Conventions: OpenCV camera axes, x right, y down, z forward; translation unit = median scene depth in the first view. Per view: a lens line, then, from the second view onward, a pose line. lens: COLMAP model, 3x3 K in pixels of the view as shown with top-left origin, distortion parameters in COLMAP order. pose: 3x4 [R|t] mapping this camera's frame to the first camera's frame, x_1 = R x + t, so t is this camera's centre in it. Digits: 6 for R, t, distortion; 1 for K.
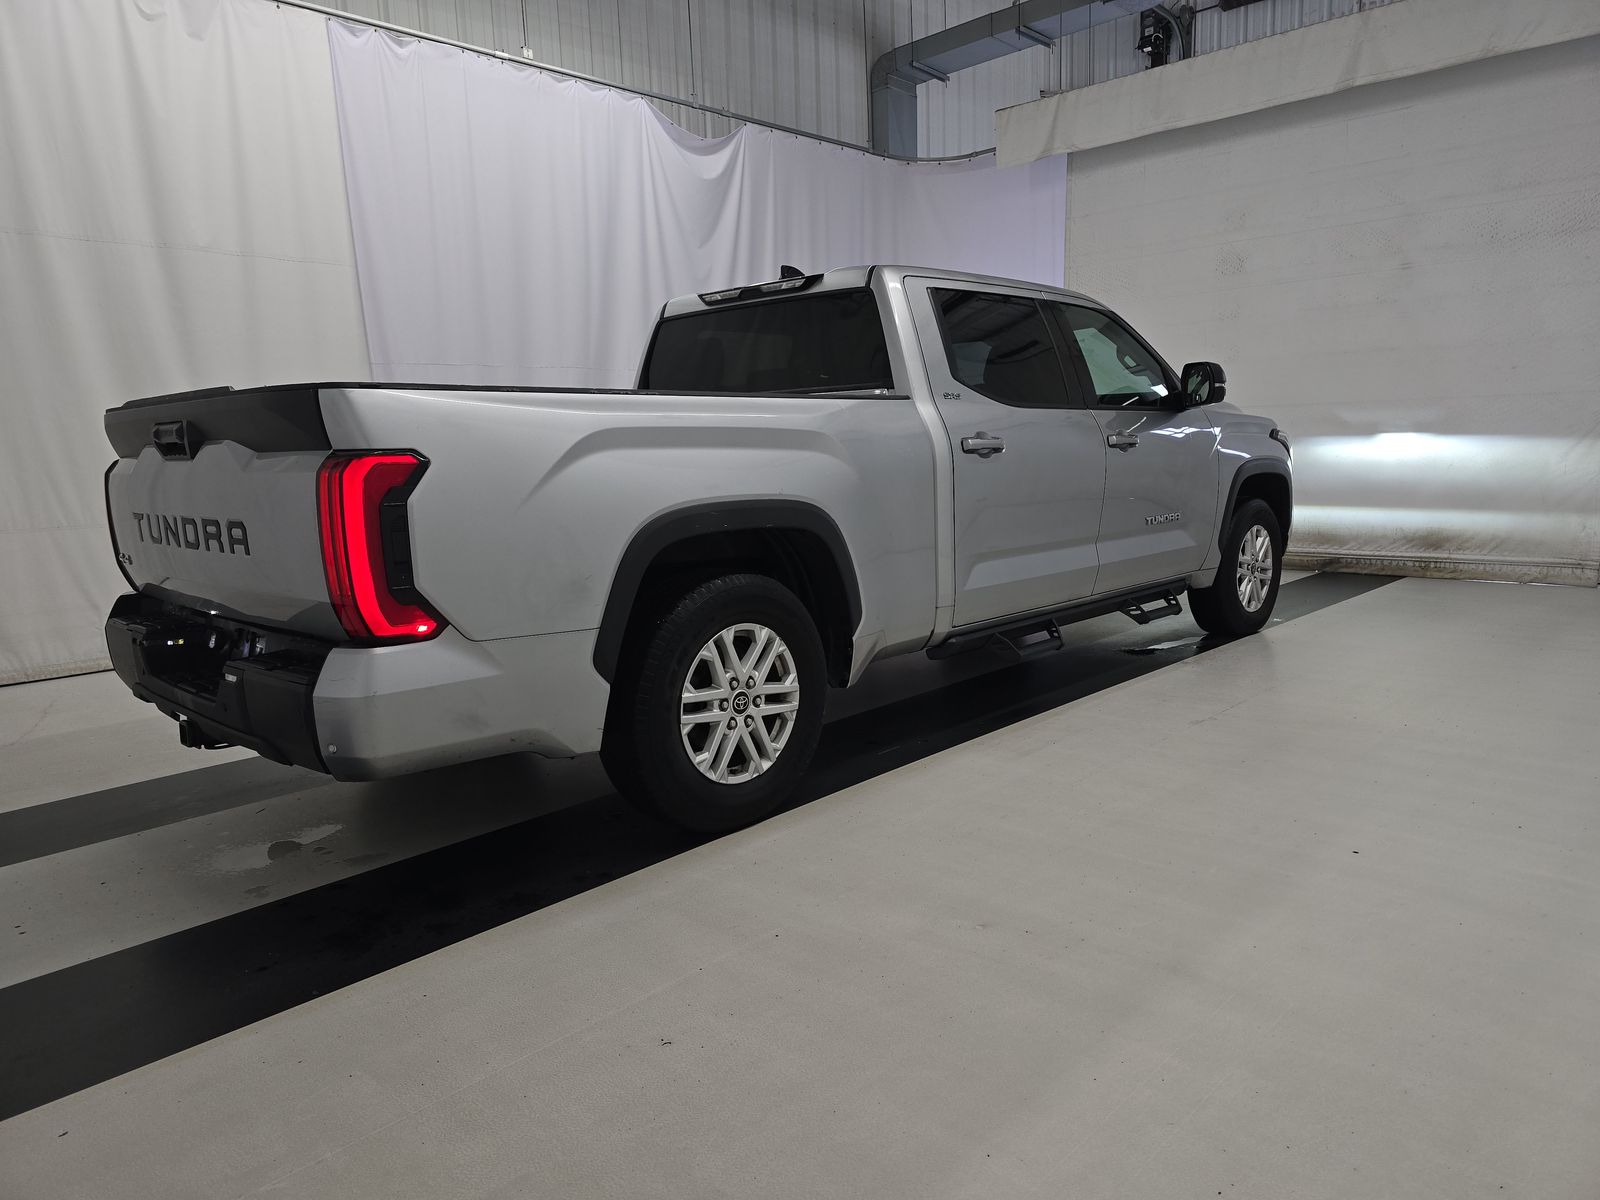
lens RADIAL K [[1036.5, 0, 806.0], [0, 1036.5, 633.3], [0, 0, 1]] dist [0.002899, 0.002391]
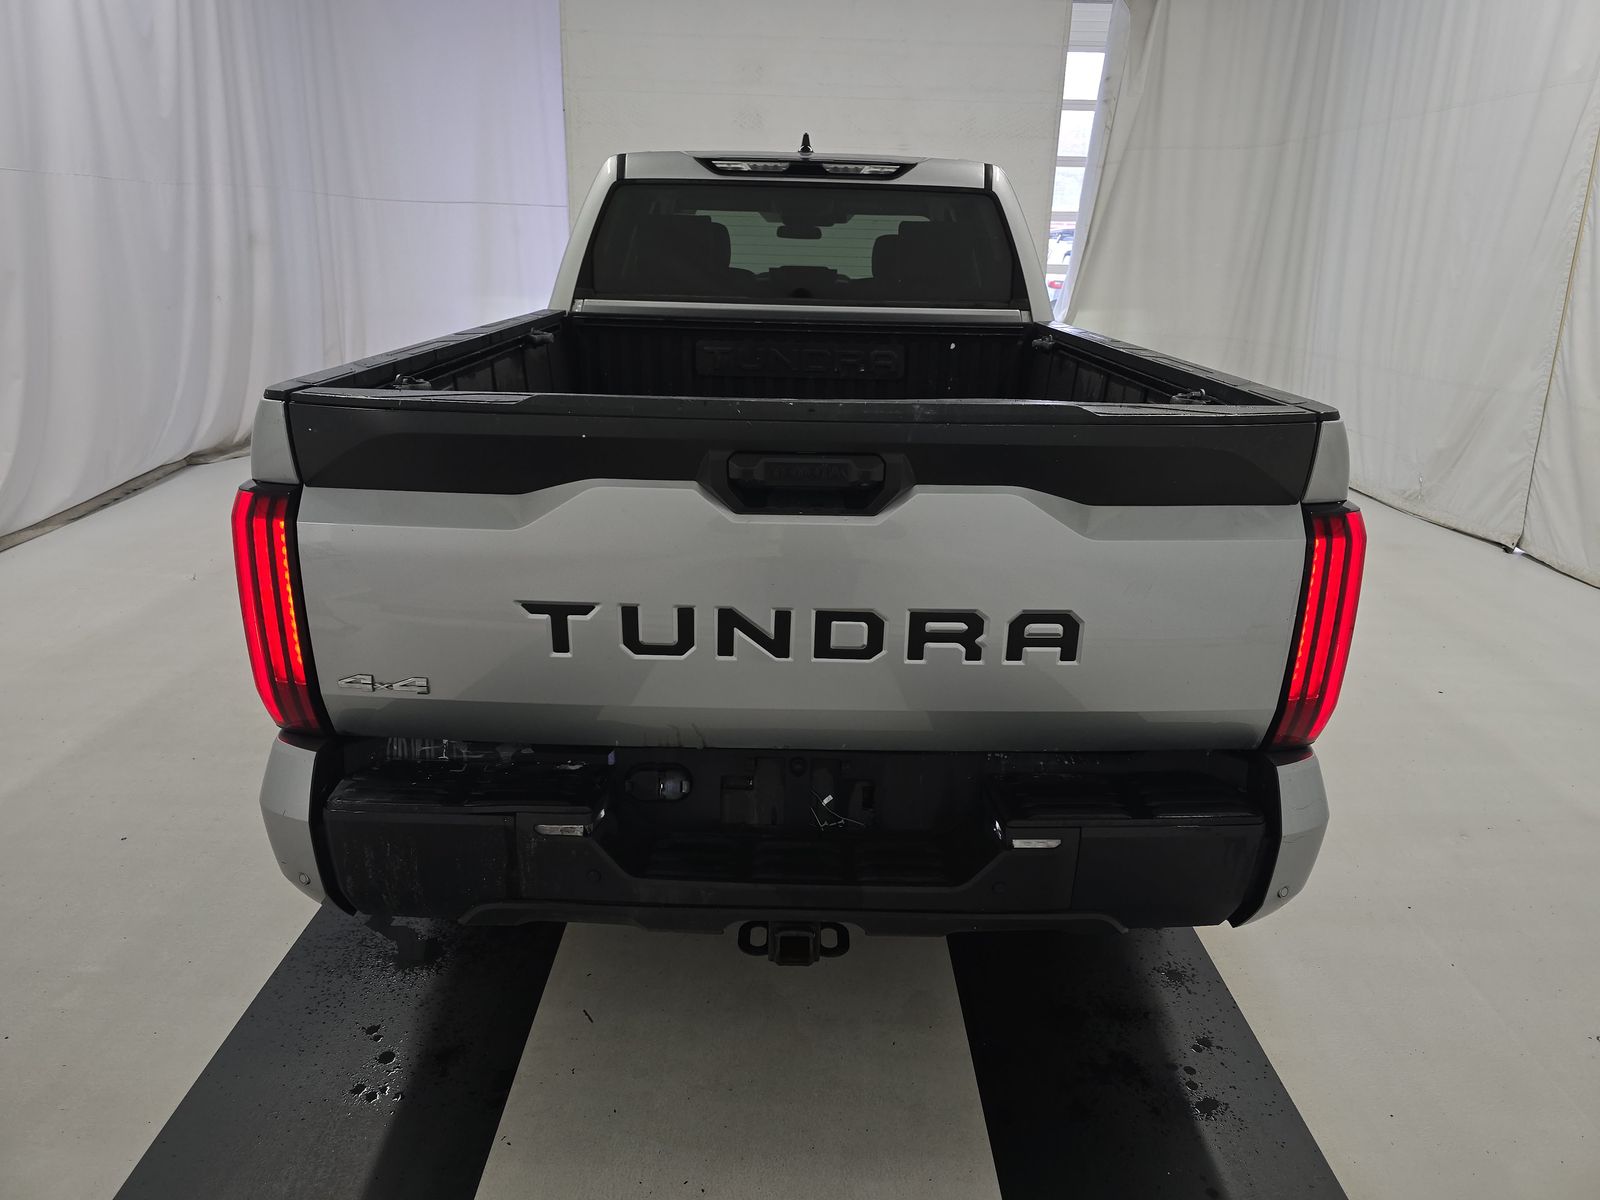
lens RADIAL K [[1036.5, 0, 806.0], [0, 1036.5, 633.3], [0, 0, 1]] dist [0.002899, 0.002391]
pose [[0.728309, -0.194938, 0.656936, -0.484150], [0.078310, 0.976079, 0.202822, -0.105902], [-0.680760, -0.096273, 0.726153, 0.286930]]
